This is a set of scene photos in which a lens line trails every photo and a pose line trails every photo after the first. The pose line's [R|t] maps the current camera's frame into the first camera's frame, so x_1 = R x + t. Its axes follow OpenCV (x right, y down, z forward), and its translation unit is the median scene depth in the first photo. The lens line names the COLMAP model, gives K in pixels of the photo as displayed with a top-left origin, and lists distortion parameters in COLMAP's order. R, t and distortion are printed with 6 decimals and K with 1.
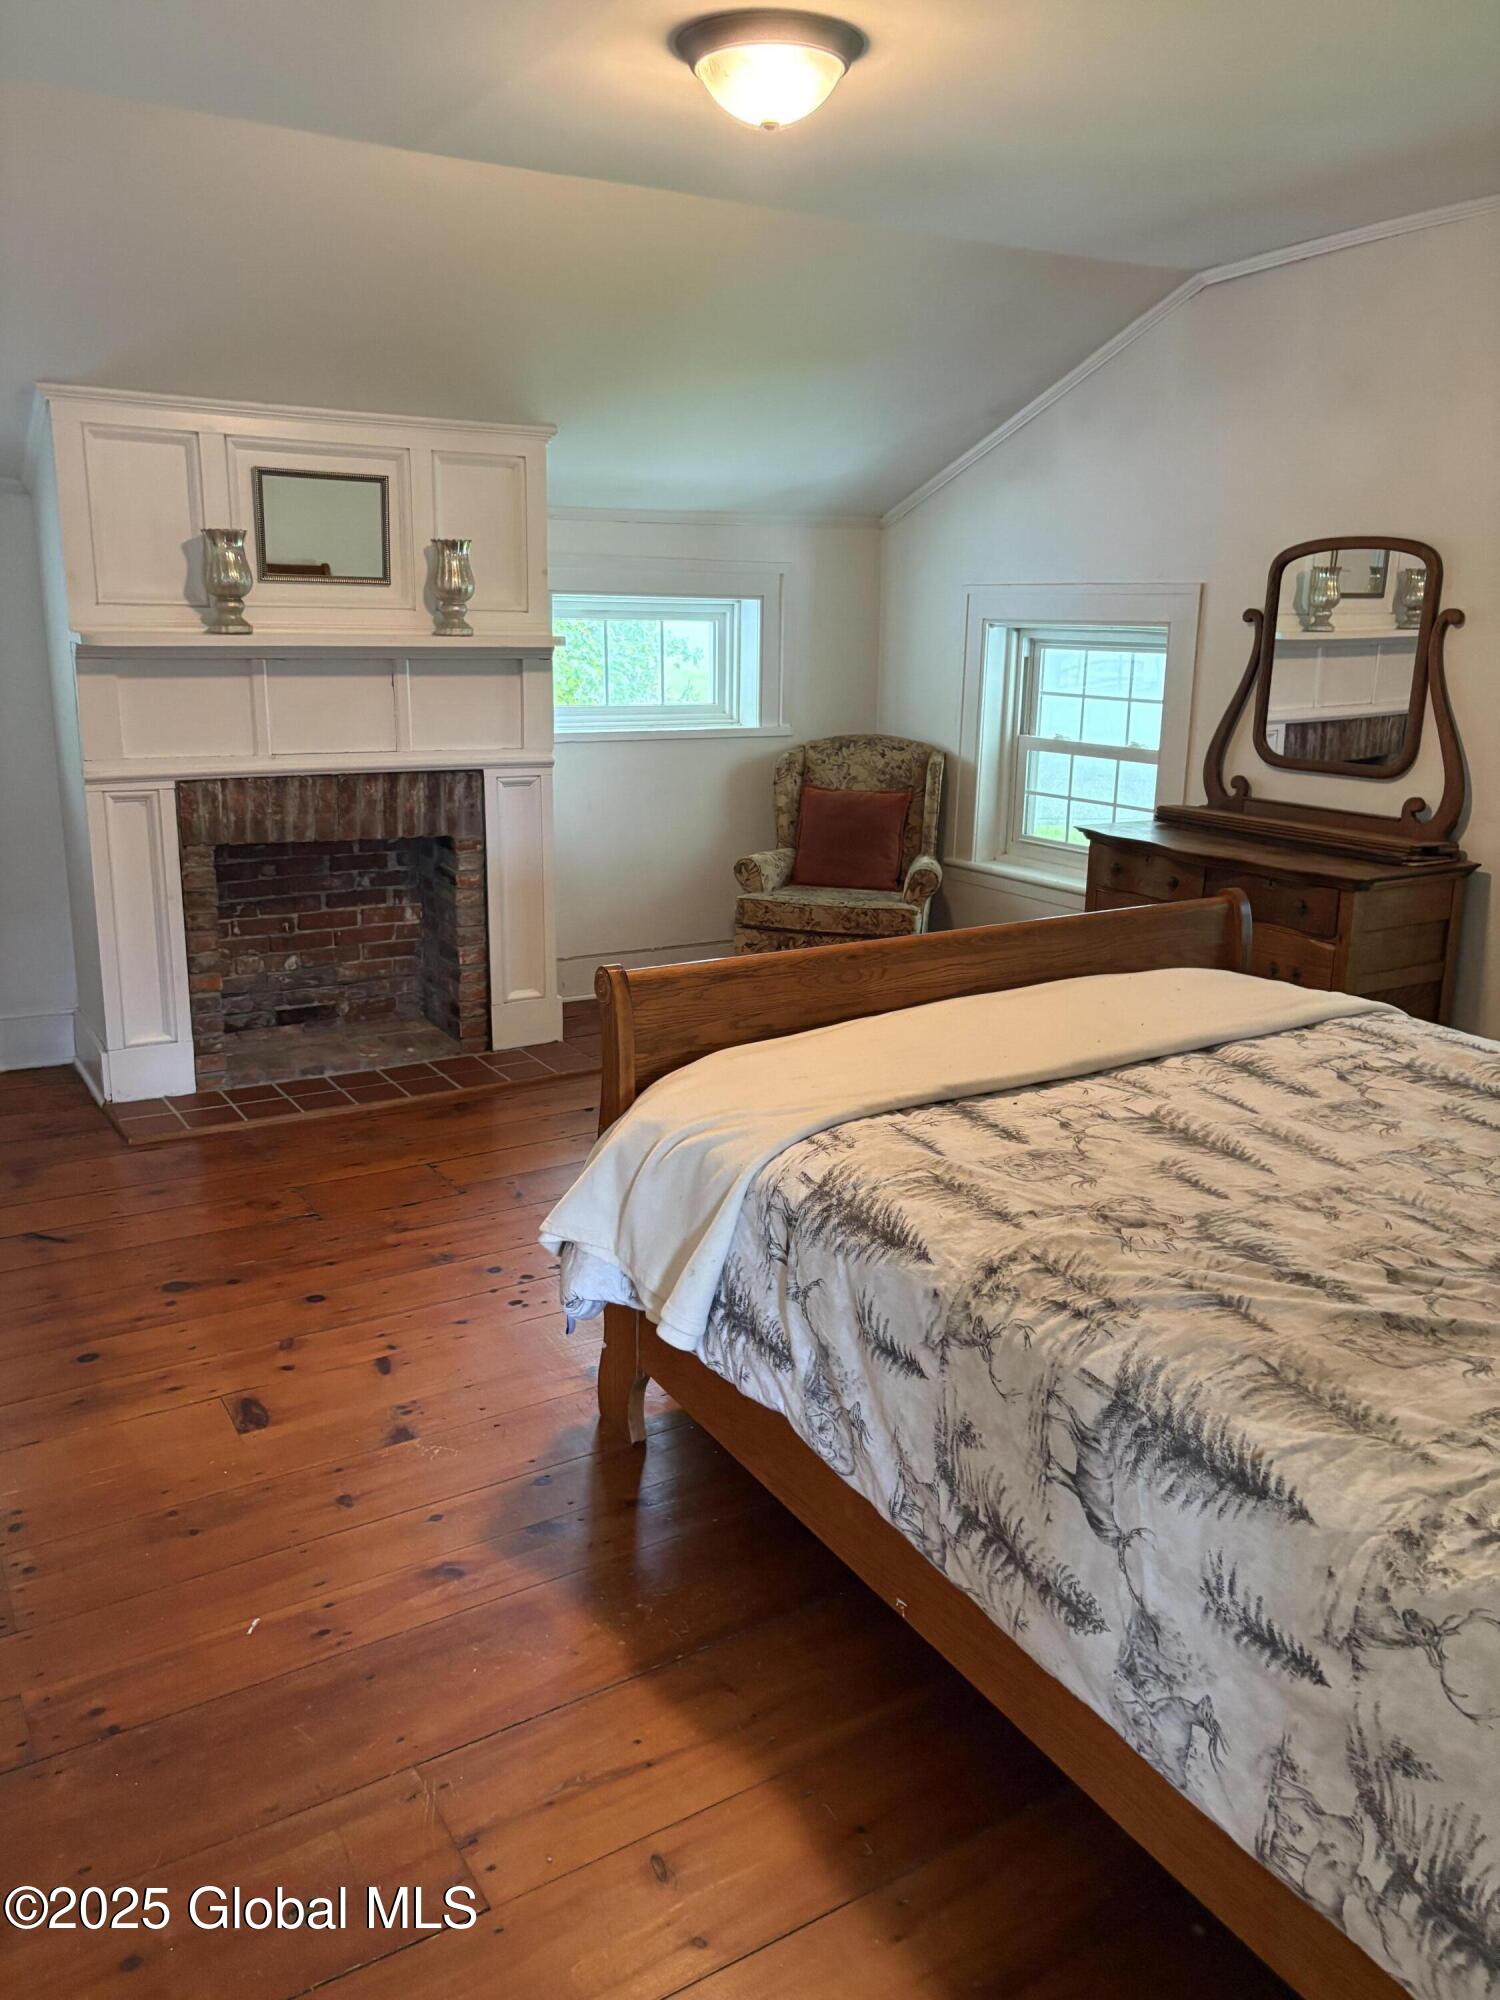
lens RADIAL K [[1507.1, 0, 750.8], [0, 1507.1, 1019.6], [0, 0, 1]] dist [-0.011821, -0.005108]
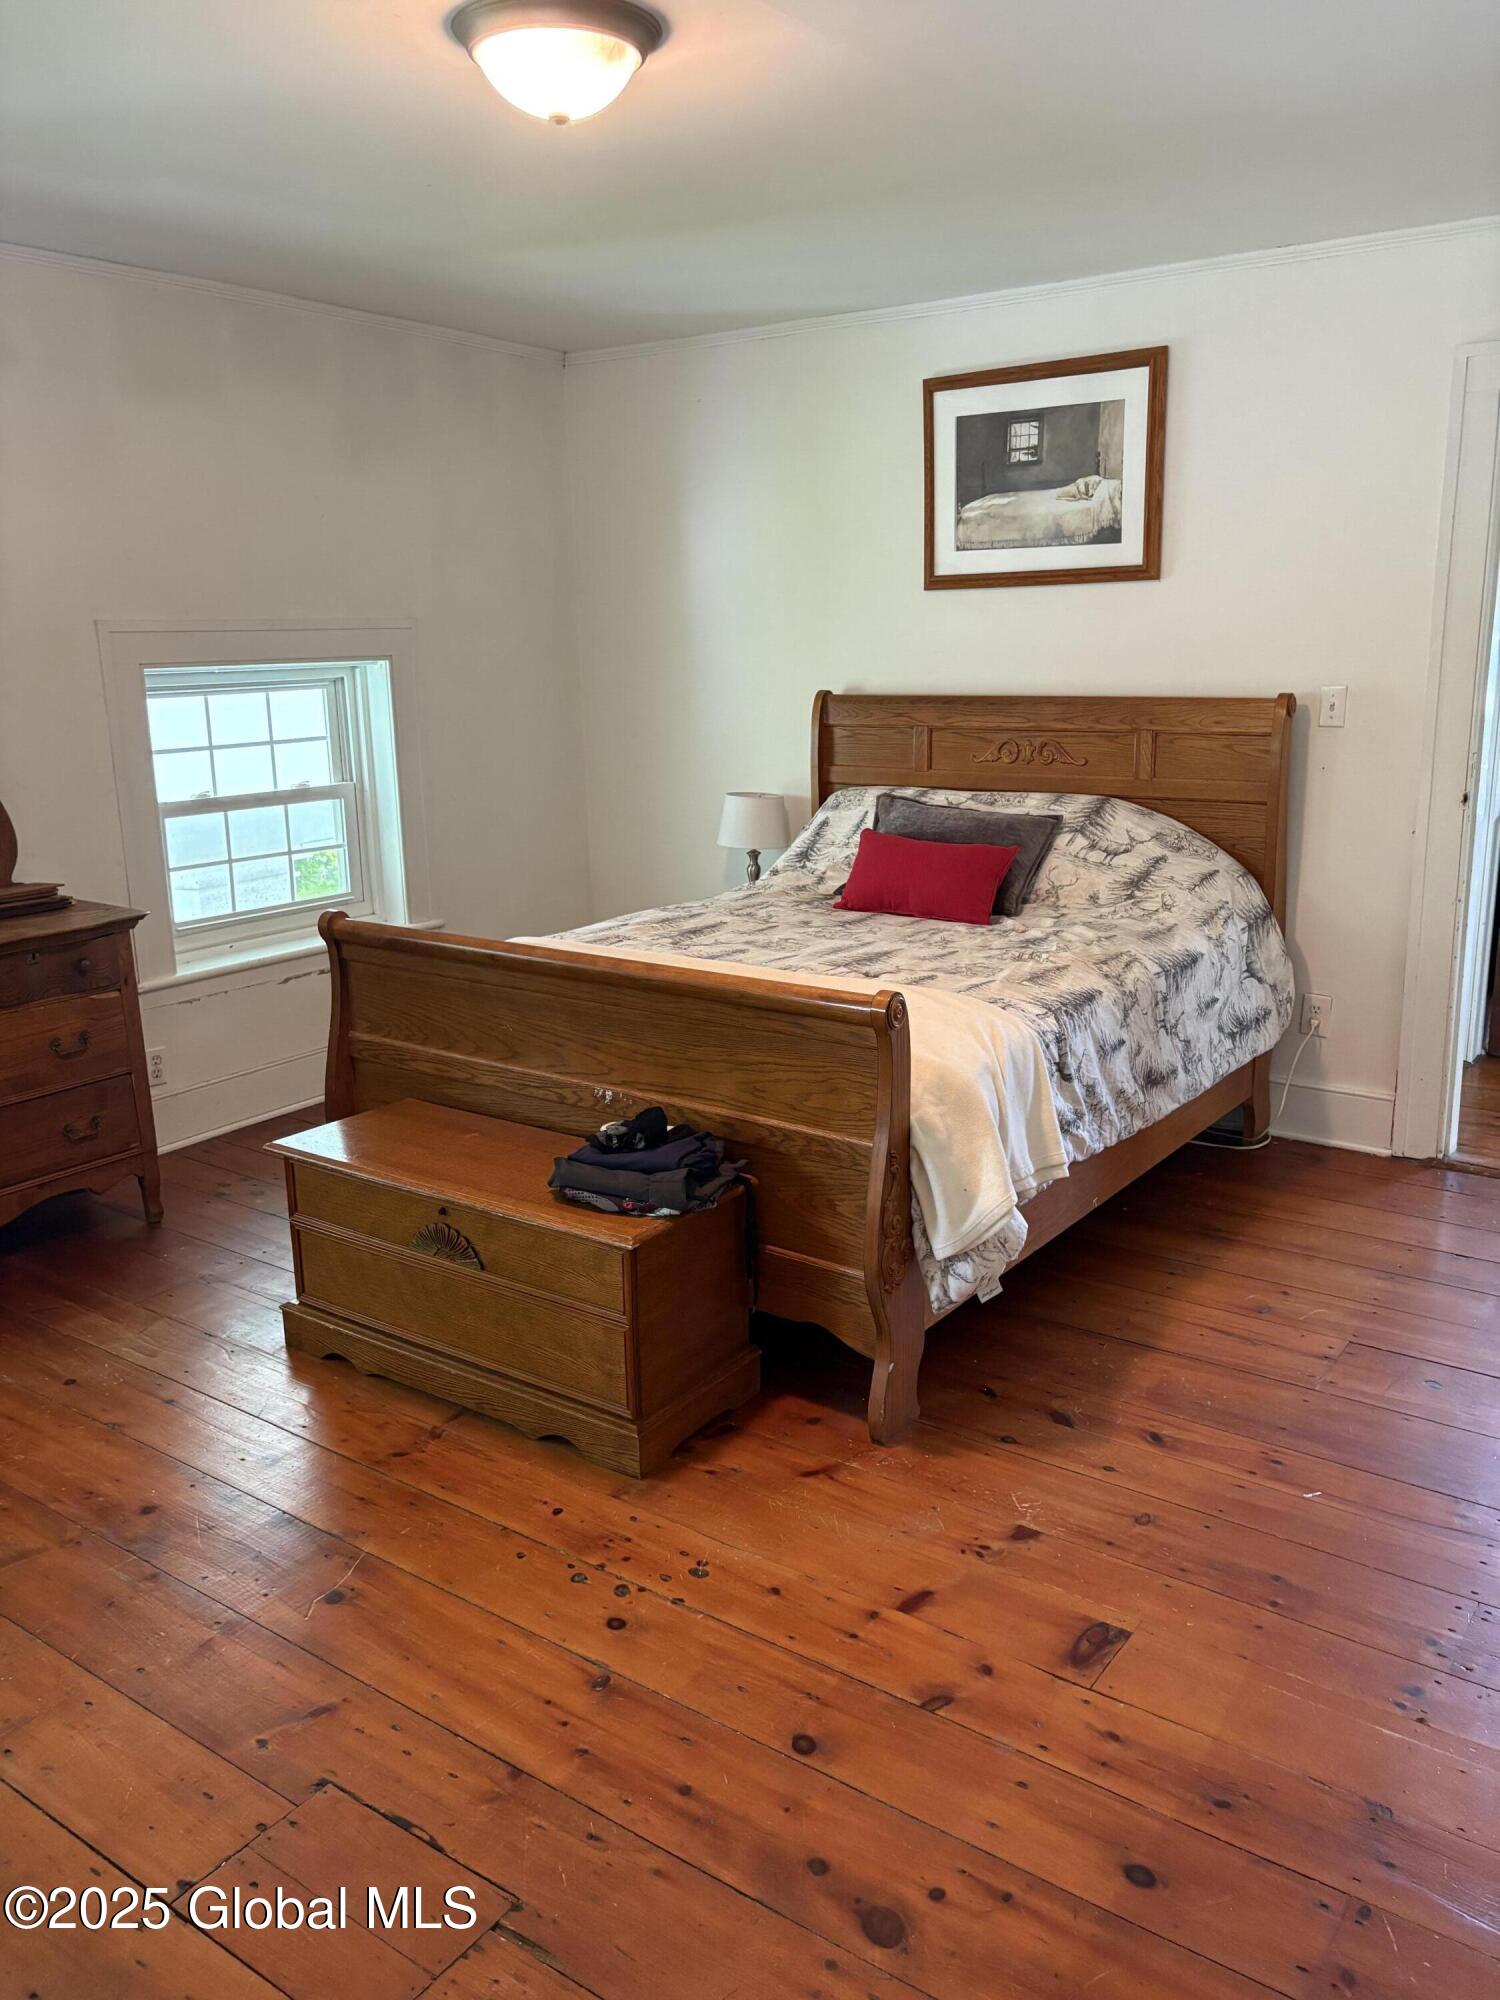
lens RADIAL K [[1523.6, 0, 745.0], [0, 1523.6, 1001.3], [0, 0, 1]] dist [0.009233, 0.001903]
pose [[-0.376920, -0.243513, 0.893663, -0.845364], [0.252702, 0.901186, 0.352145, -0.363037], [-0.891108, 0.358561, -0.278139, 1.172754]]
